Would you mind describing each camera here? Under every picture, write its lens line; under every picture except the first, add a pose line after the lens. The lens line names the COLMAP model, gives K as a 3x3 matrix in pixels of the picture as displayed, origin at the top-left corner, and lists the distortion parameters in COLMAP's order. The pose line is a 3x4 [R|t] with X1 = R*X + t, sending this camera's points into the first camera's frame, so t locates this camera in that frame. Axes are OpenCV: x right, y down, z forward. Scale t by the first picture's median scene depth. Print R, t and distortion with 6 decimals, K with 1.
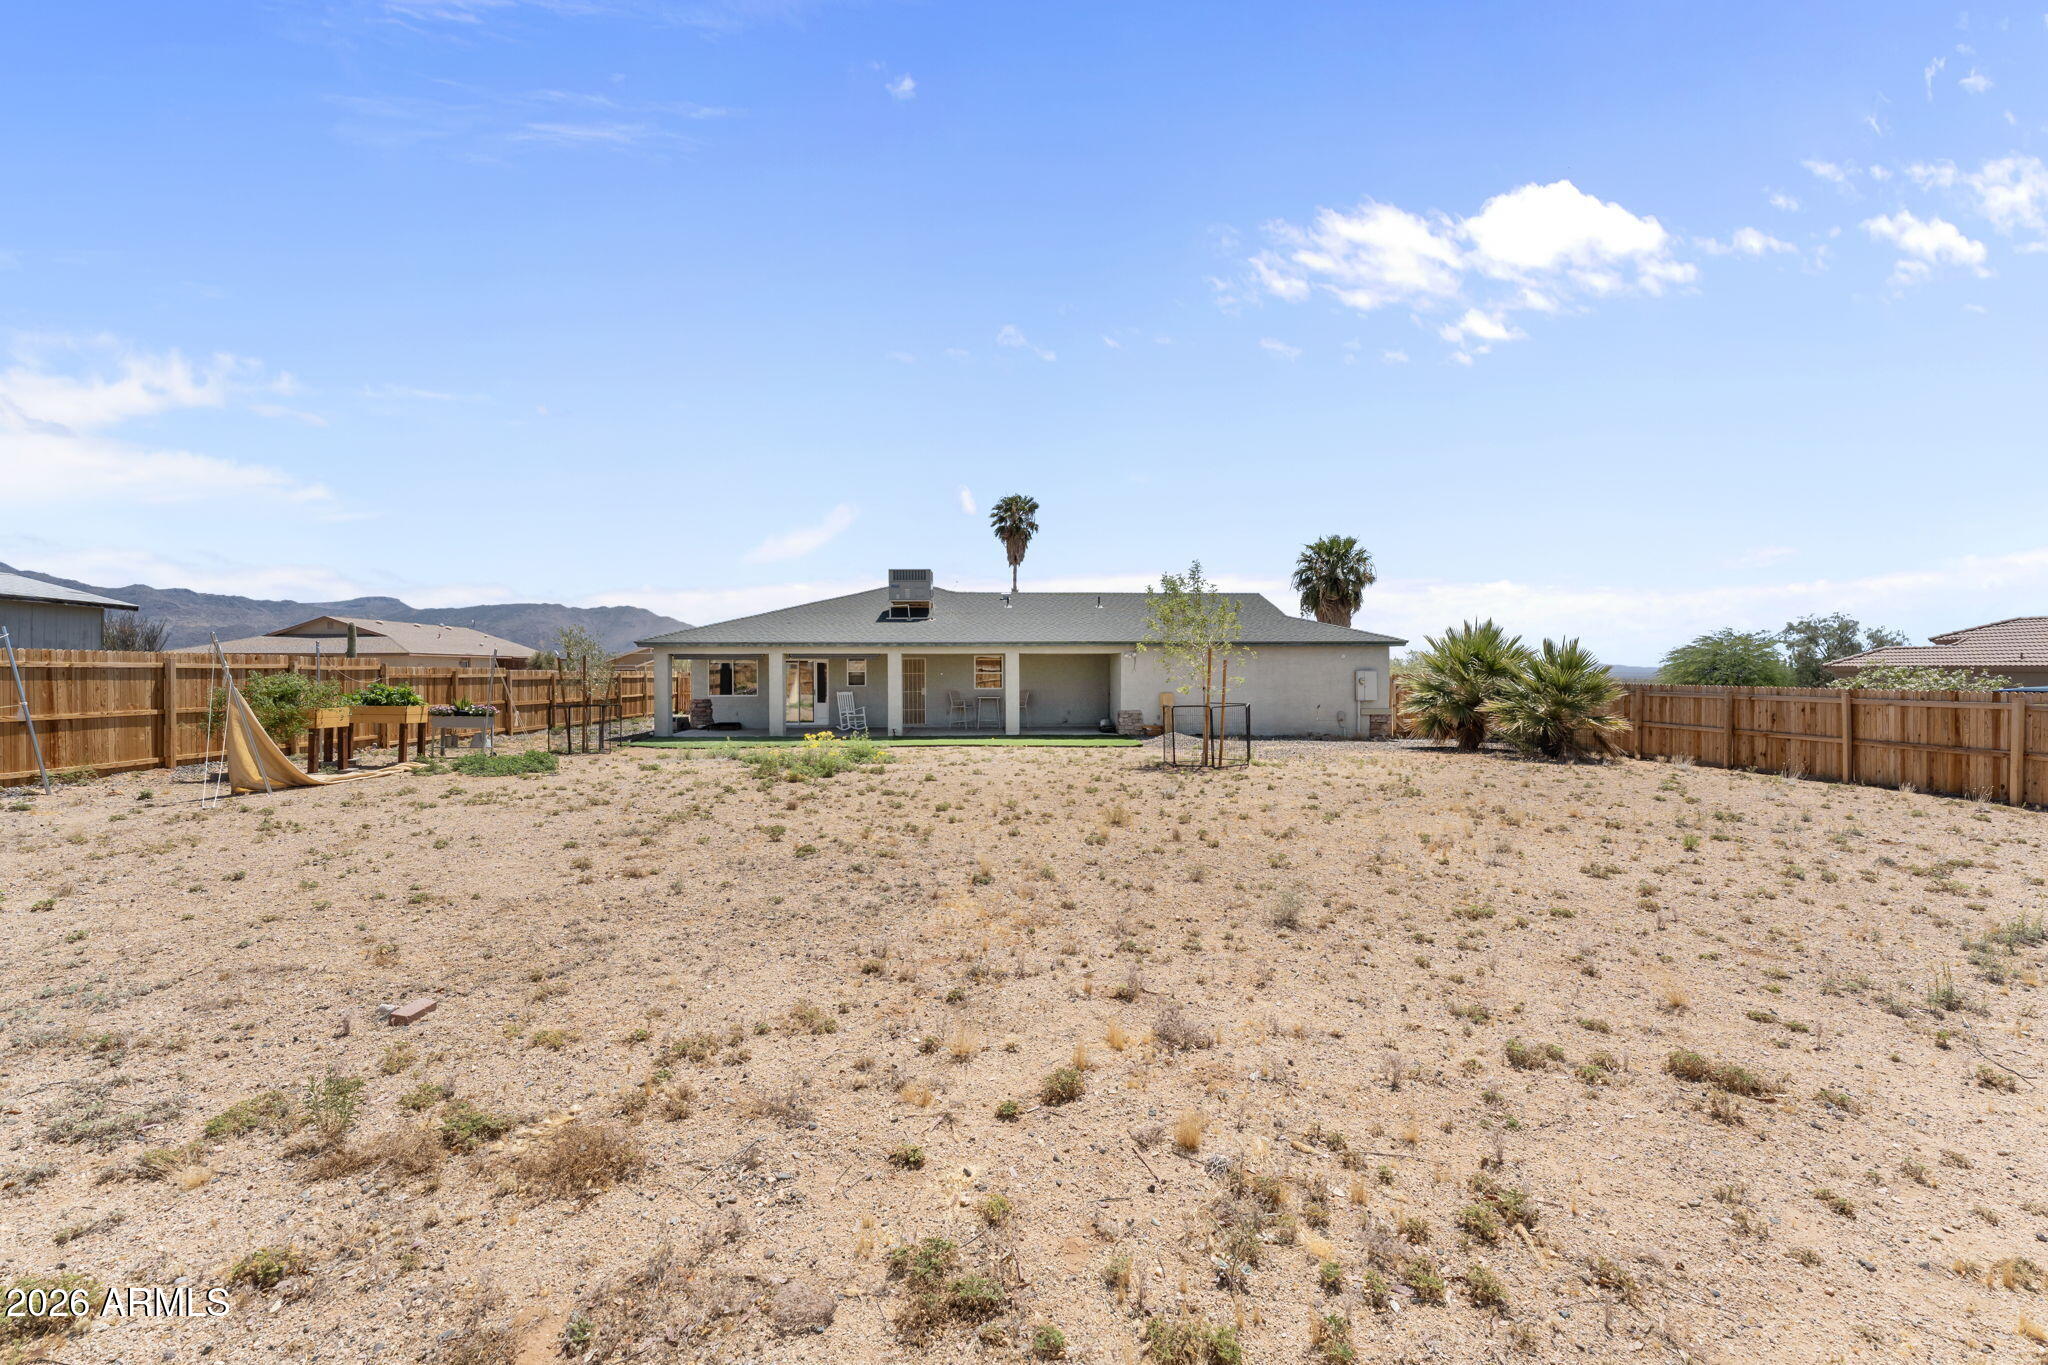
lens RADIAL K [[874.0, 0, 1024.0], [0, 874.0, 682.5], [0, 0, 1]] dist [-0.000882, 0.000273]
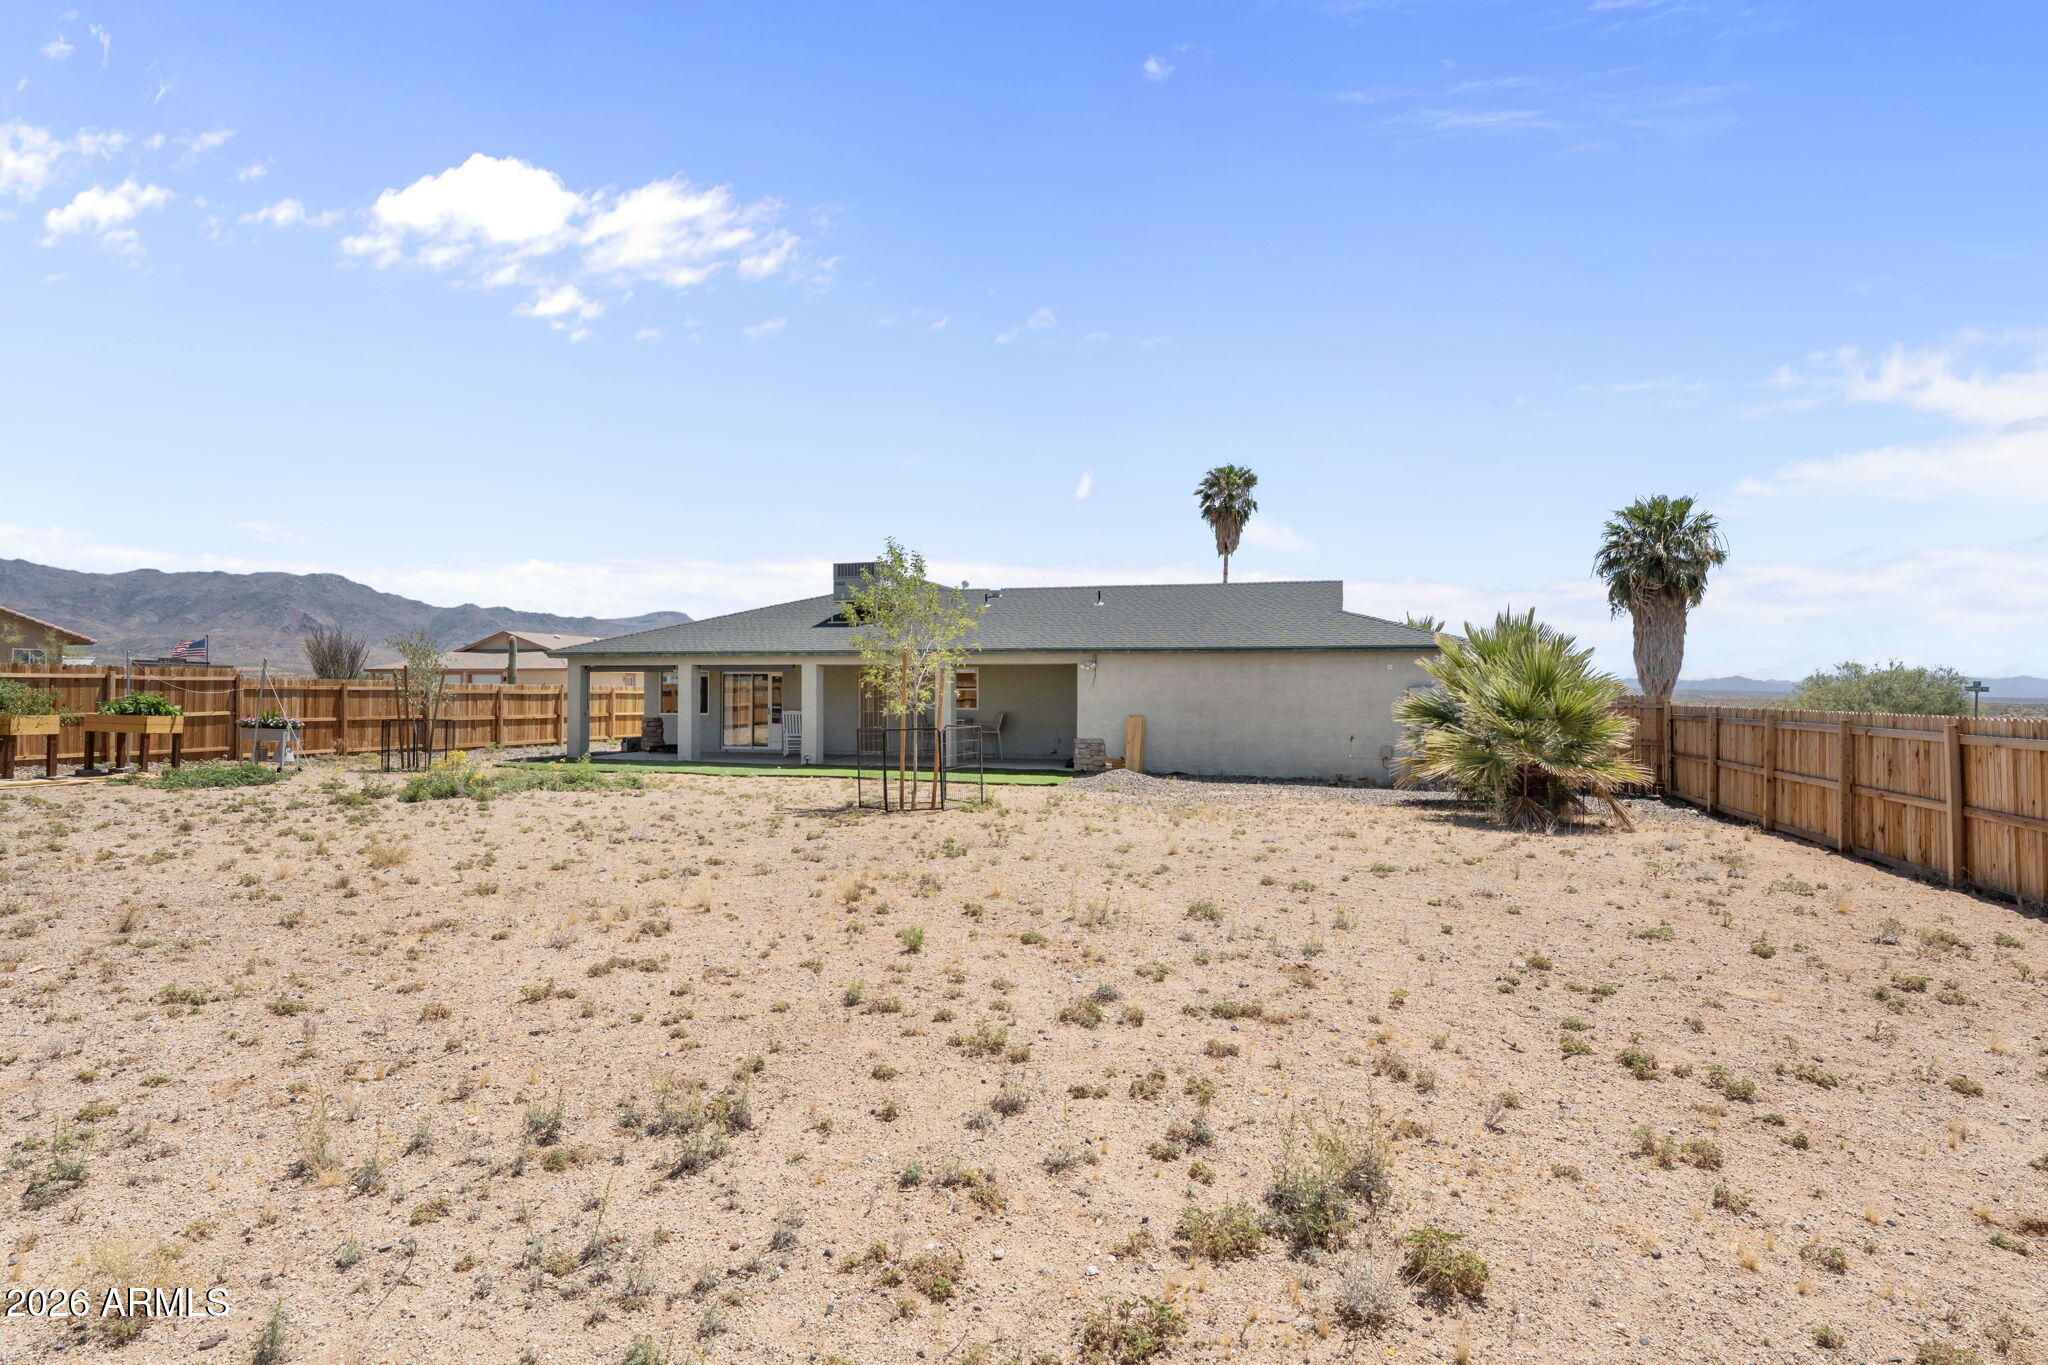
lens RADIAL K [[1085.5, 0, 1024.0], [0, 1085.5, 682.5], [0, 0, 1]] dist [-0.003116, -0.001295]
pose [[0.948360, 0.002528, -0.317186, 0.332263], [-0.009525, 0.999744, -0.020512, 0.002713], [0.317053, 0.022473, 0.948141, 0.079195]]
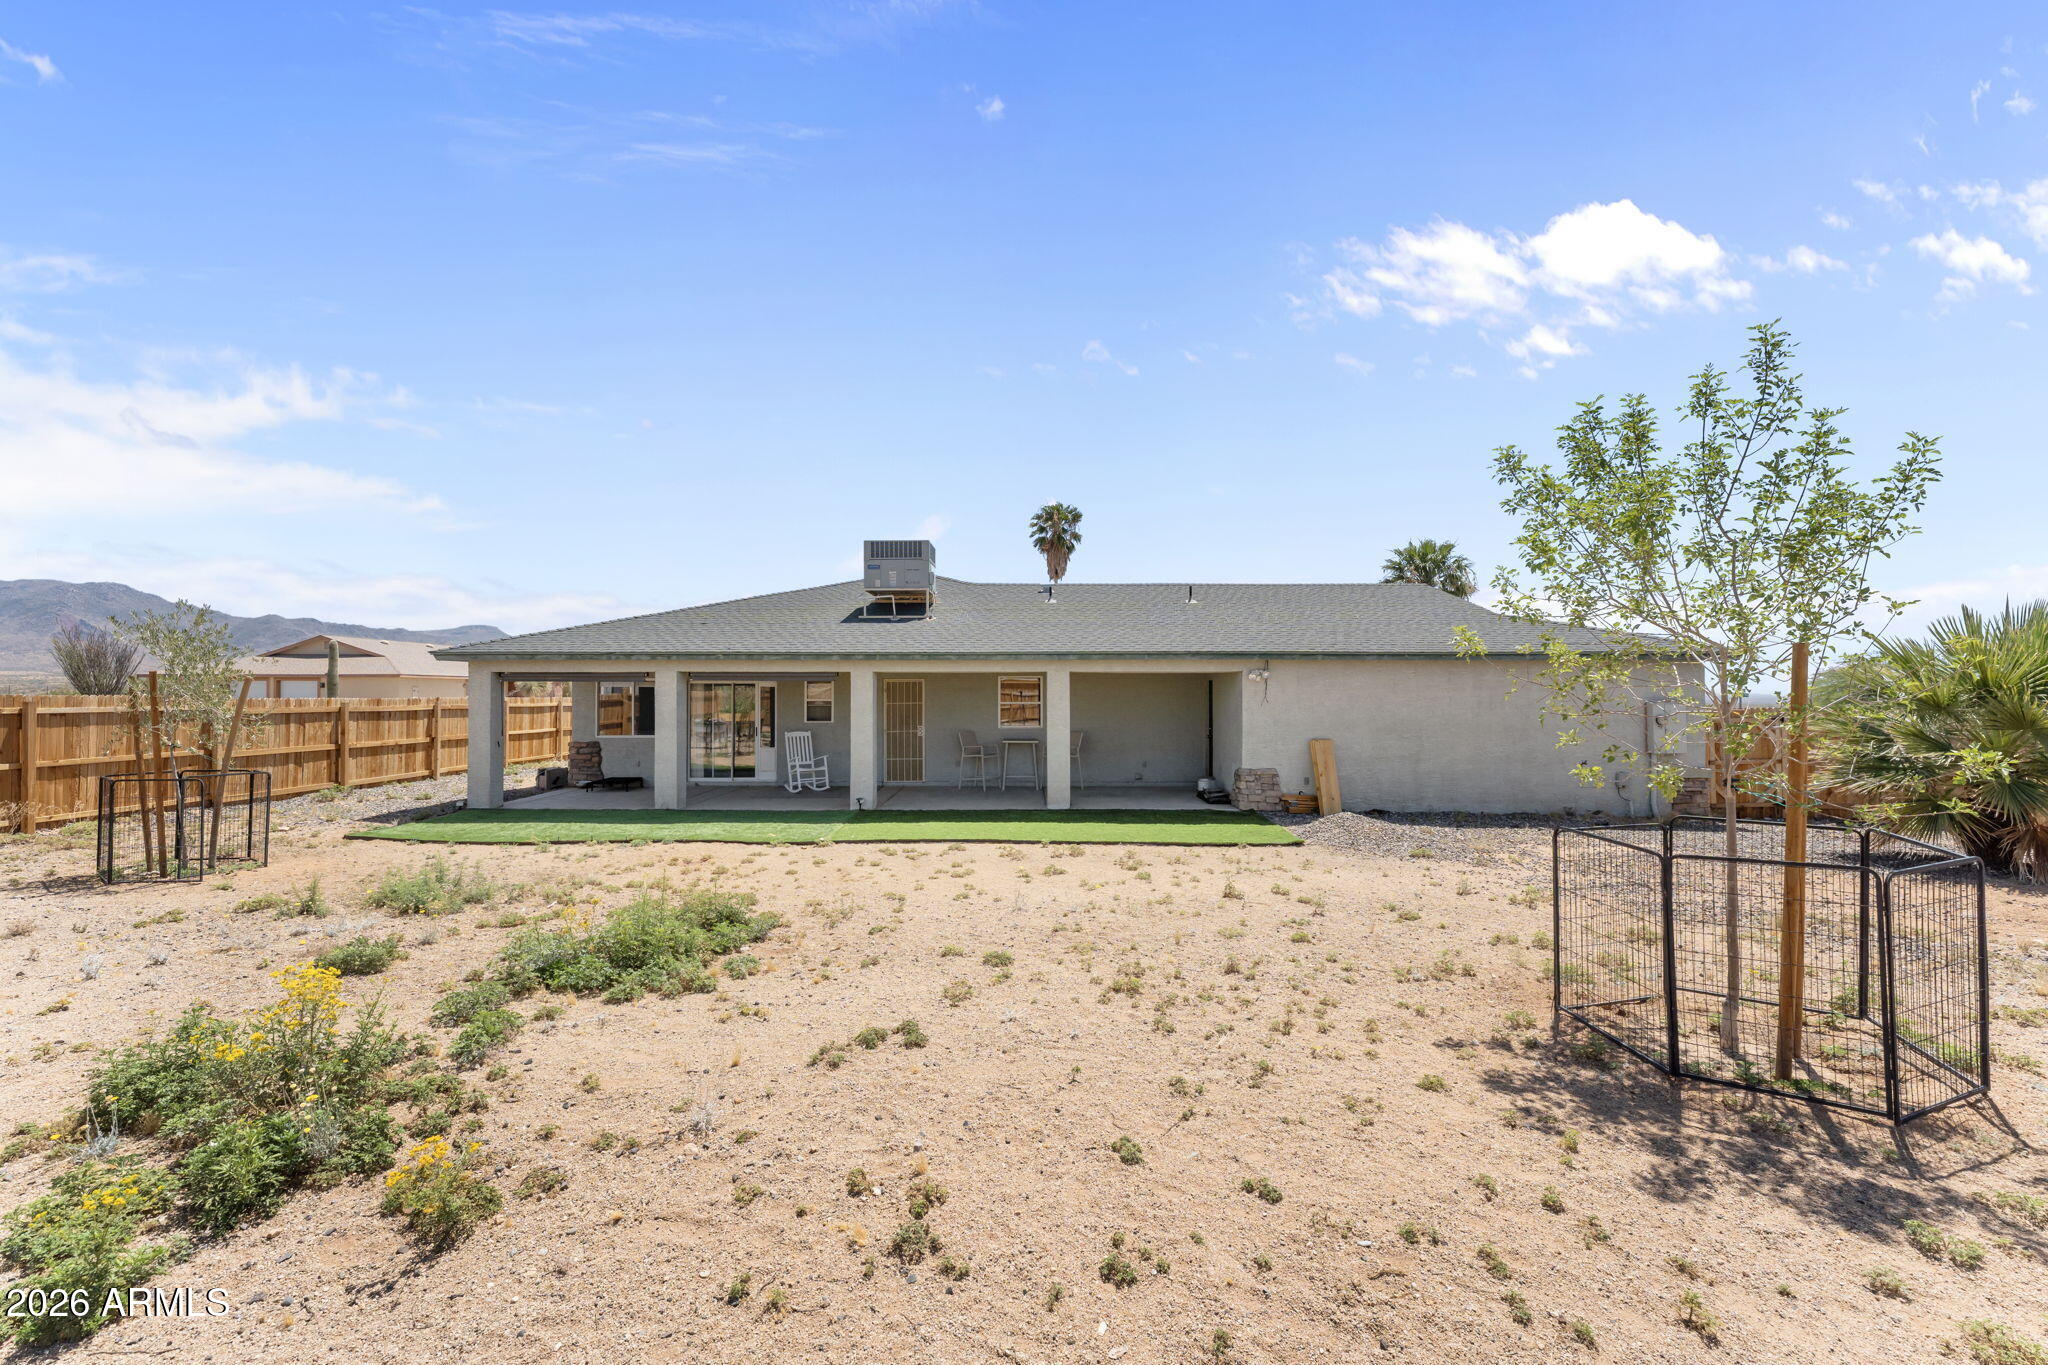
lens RADIAL K [[812.7, 0, 1024.0], [0, 812.7, 682.5], [0, 0, 1]] dist [-0.002335, -0.000356]
pose [[0.998852, 0.001646, -0.047872, -0.009195], [-0.002921, 0.999643, -0.026572, -0.010160], [0.047811, 0.026681, 0.998500, 0.400606]]
